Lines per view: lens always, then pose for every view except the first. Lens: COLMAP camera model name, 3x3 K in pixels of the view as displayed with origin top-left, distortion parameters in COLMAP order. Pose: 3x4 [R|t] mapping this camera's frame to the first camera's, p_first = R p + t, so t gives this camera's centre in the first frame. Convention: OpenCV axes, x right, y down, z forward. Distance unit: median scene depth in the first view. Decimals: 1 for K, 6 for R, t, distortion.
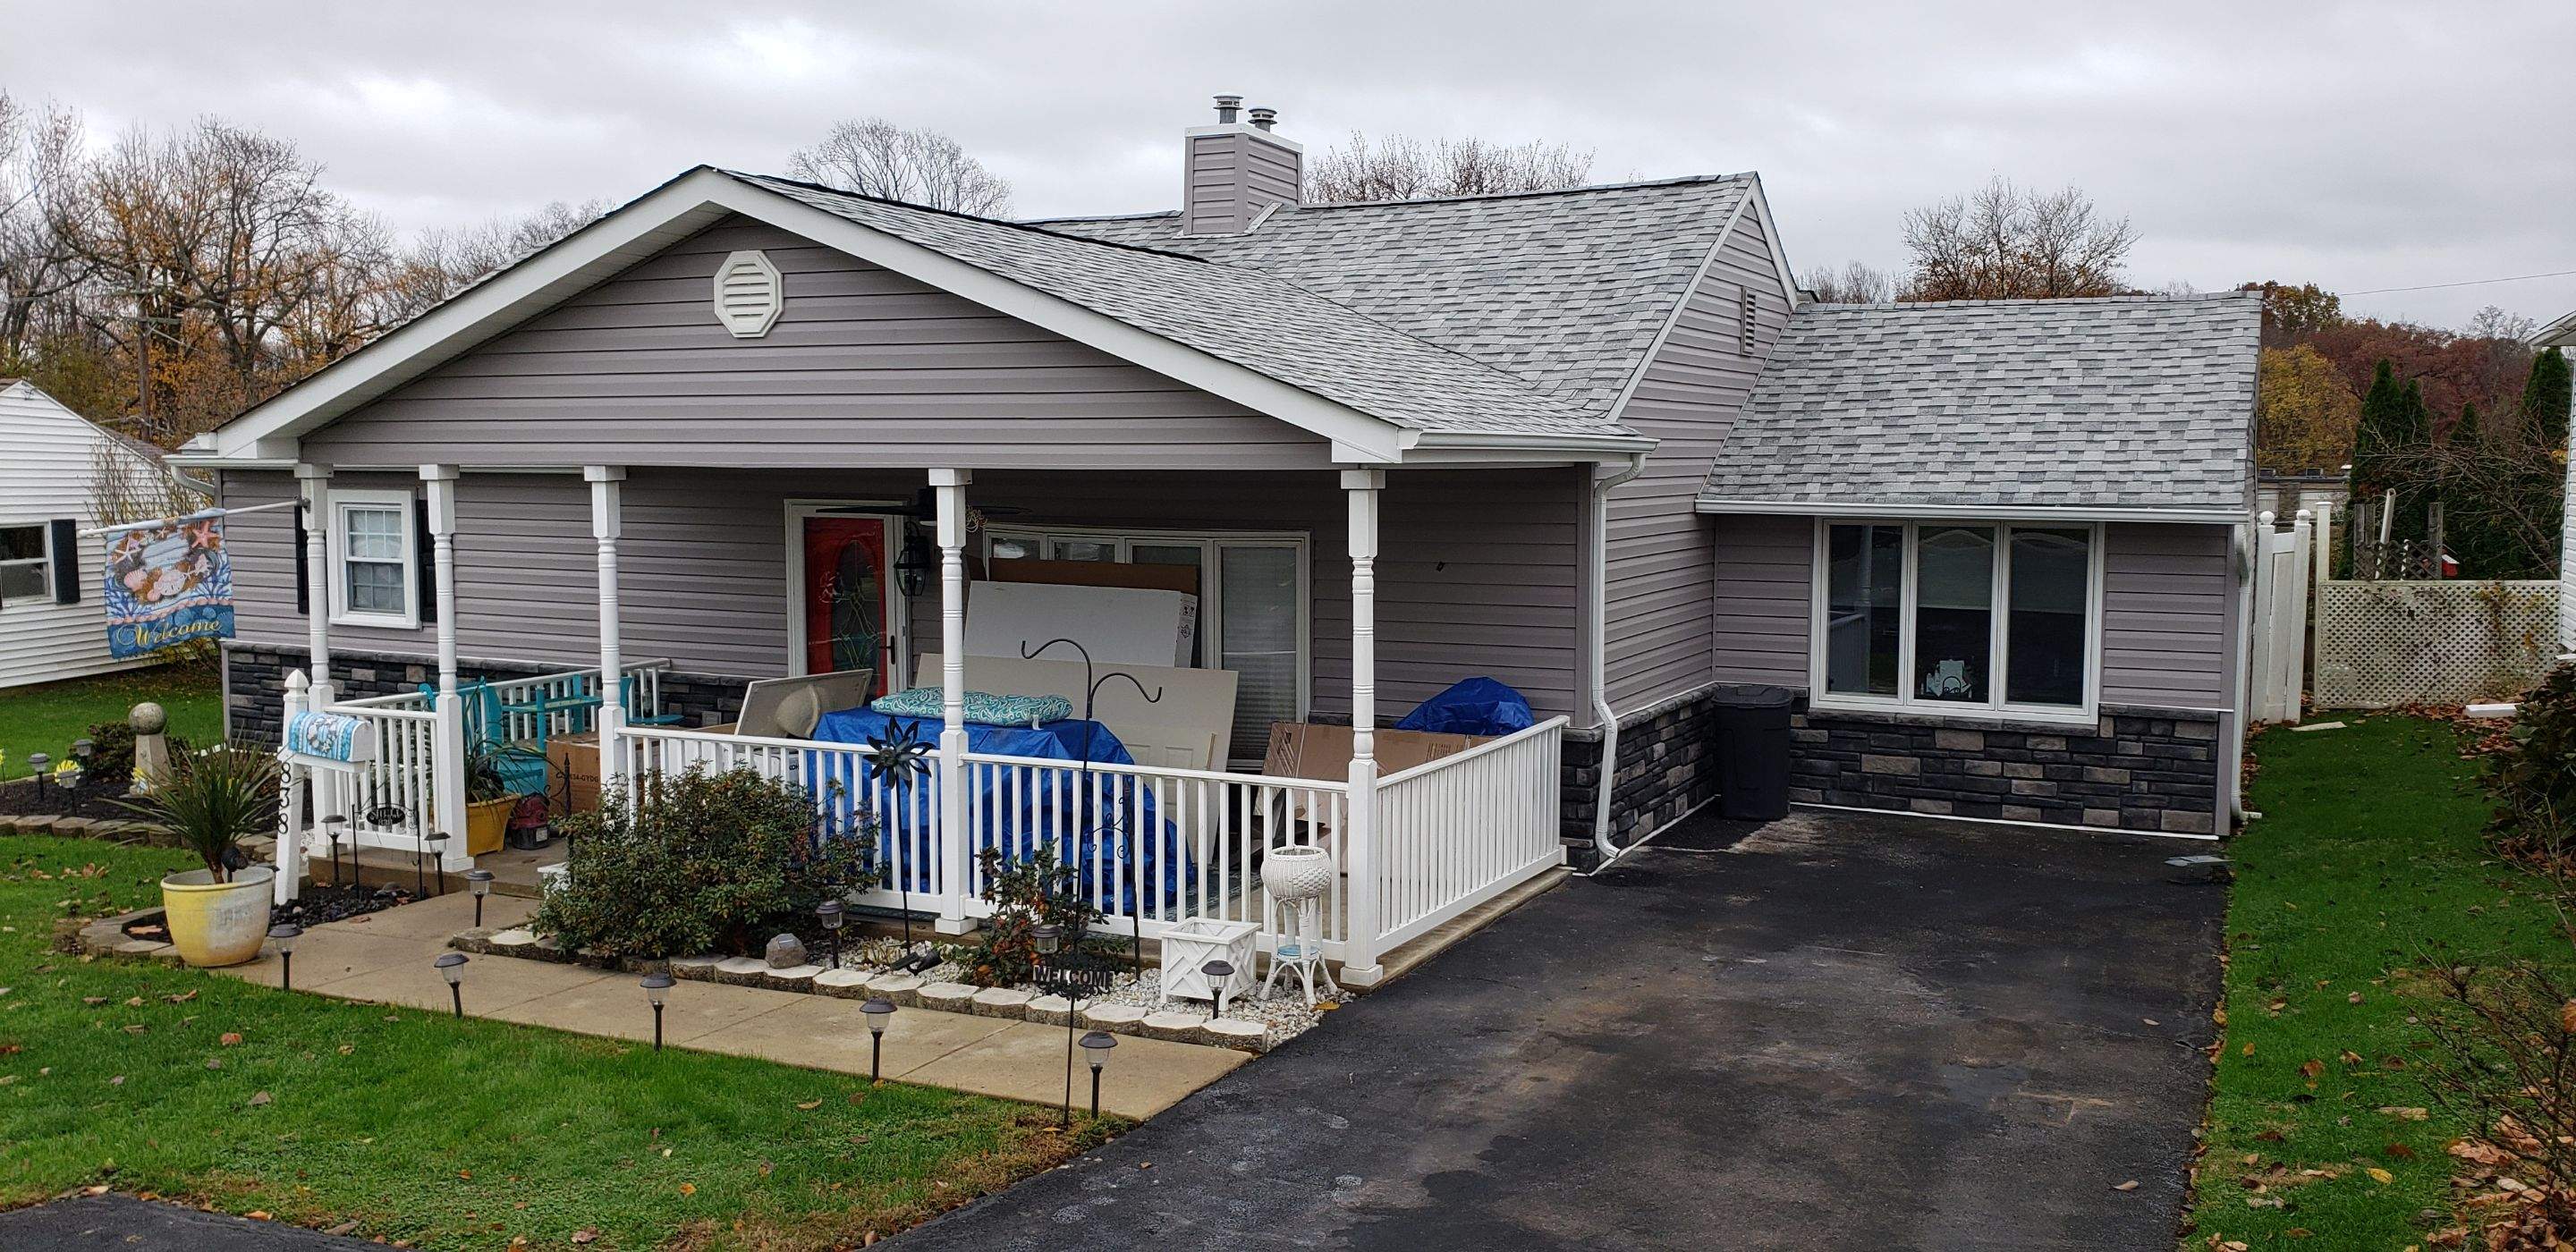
lens RADIAL K [[1934.8, 0, 1287.6], [0, 1934.8, 581.2], [0, 0, 1]] dist [-0.038730, -0.004925]
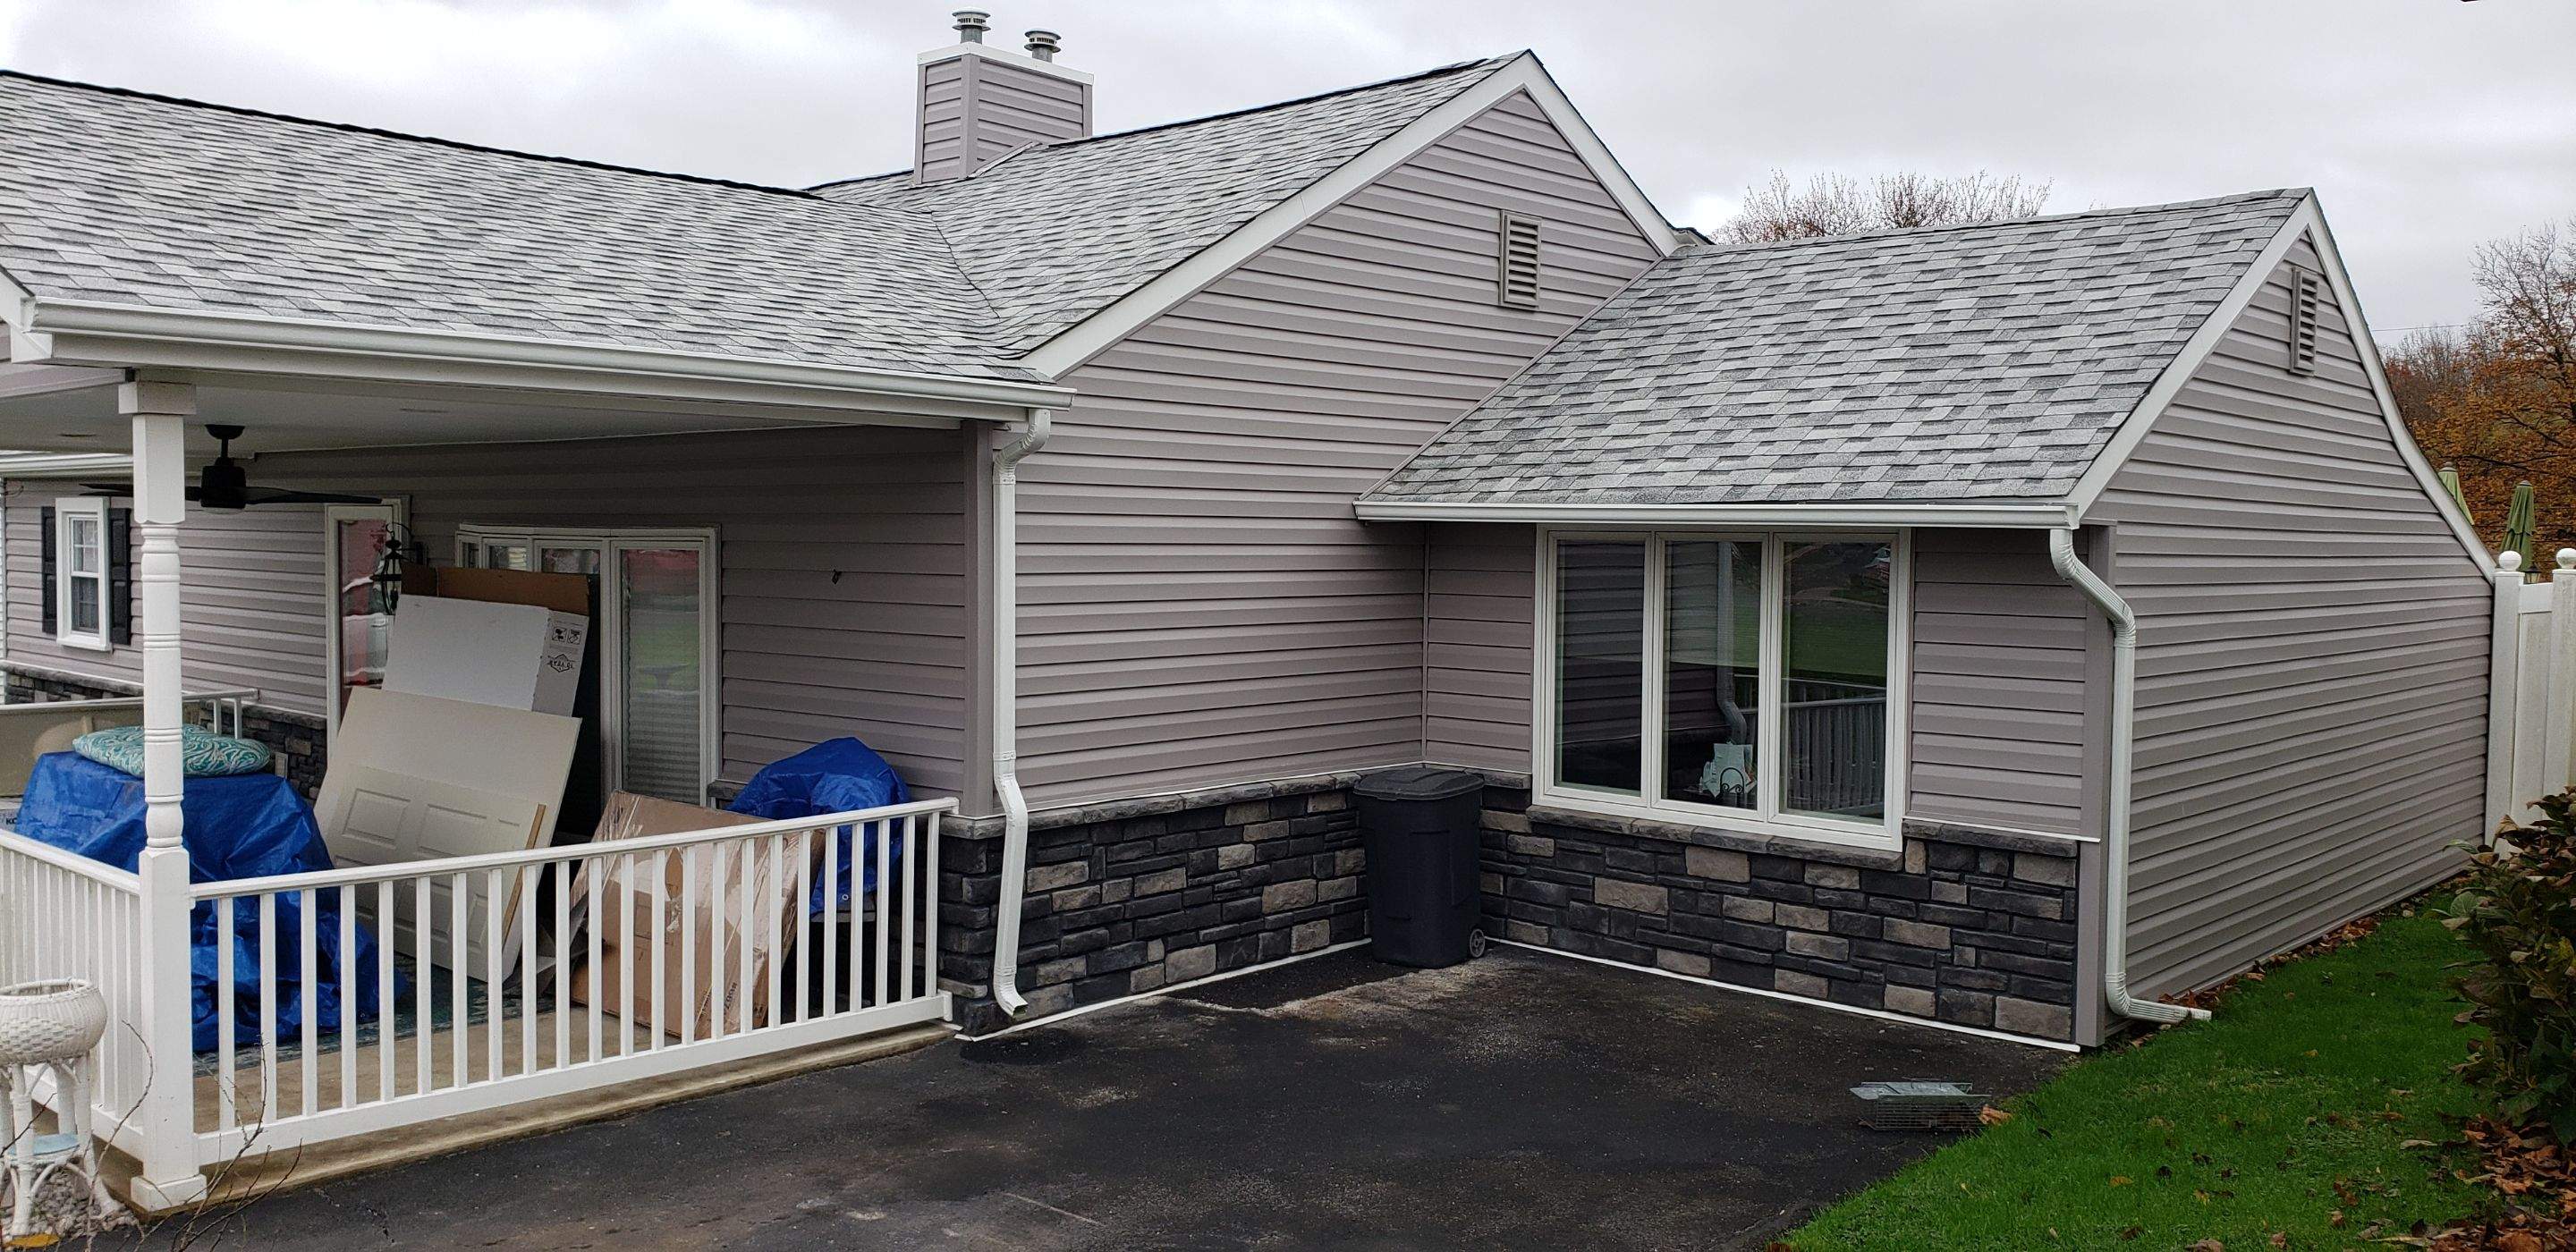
lens RADIAL K [[1971.4, 0, 1290.2], [0, 1971.4, 550.7], [0, 0, 1]] dist [0.009182, -0.000179]
pose [[0.969162, 0.012001, -0.246133, 0.375103], [-0.024781, 0.998497, -0.048893, 0.012010], [0.245177, 0.053484, 0.968002, 0.306727]]
